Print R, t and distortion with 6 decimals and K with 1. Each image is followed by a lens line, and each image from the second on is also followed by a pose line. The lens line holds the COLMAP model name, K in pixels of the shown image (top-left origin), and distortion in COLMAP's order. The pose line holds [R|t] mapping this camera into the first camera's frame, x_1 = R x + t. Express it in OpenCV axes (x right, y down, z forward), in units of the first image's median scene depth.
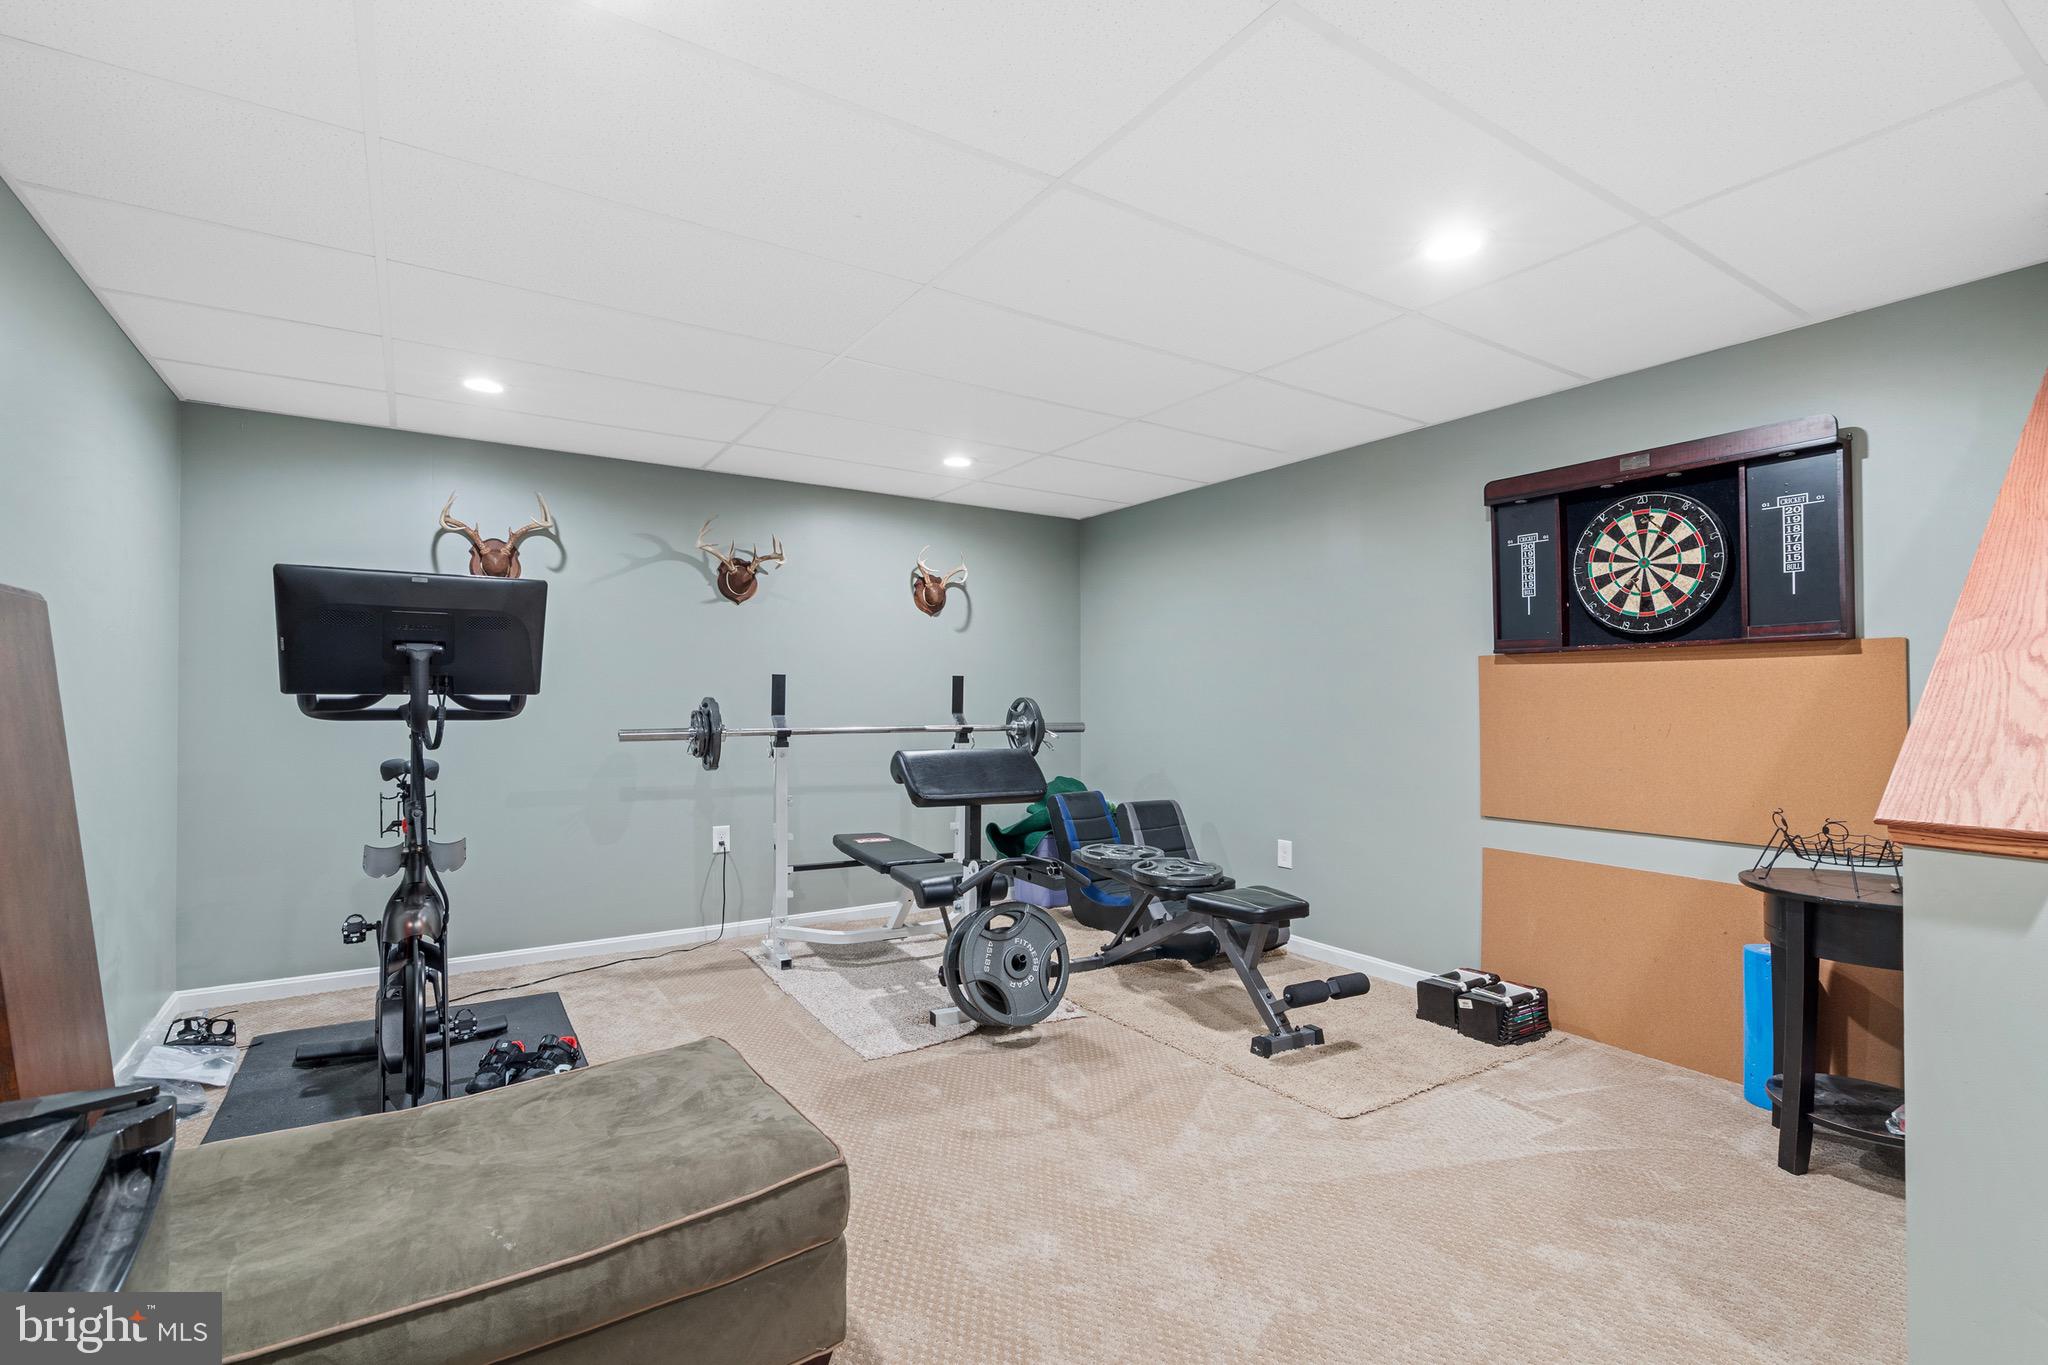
lens RADIAL K [[954.7, 0, 1024.0], [0, 954.7, 682.5], [0, 0, 1]] dist [0.000046, 0.000164]
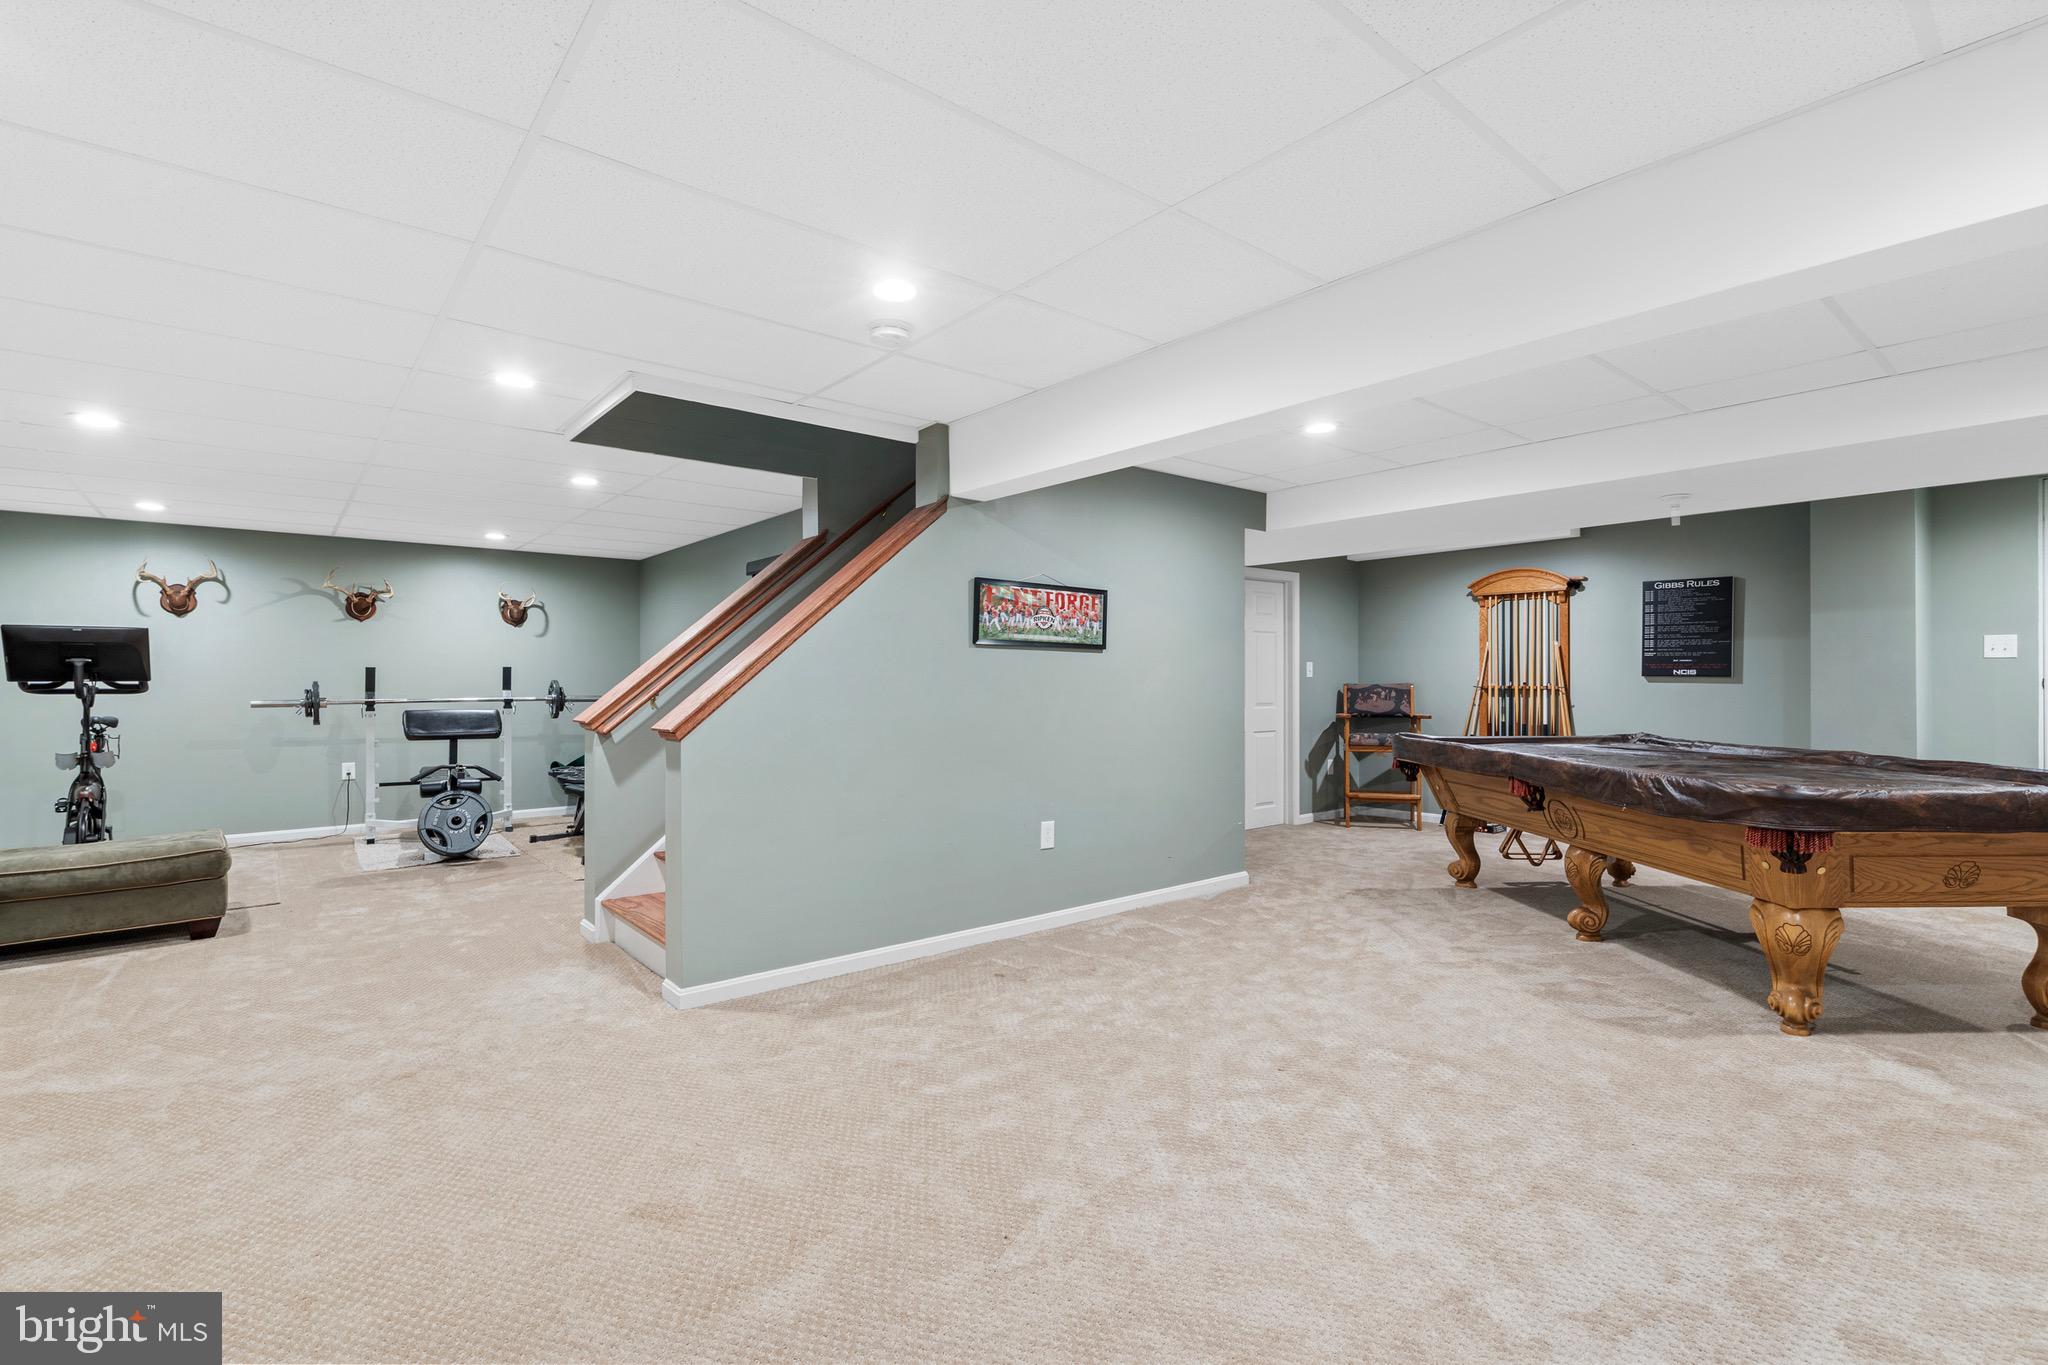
lens RADIAL K [[926.2, 0, 1001.1], [0, 926.2, 671.7], [0, 0, 1]] dist [0.000398, -0.000107]
pose [[0.993933, -0.004410, 0.109899, 0.672618], [0.003349, 0.999946, 0.009838, -0.013160], [-0.109936, -0.009410, 0.993894, -0.730539]]
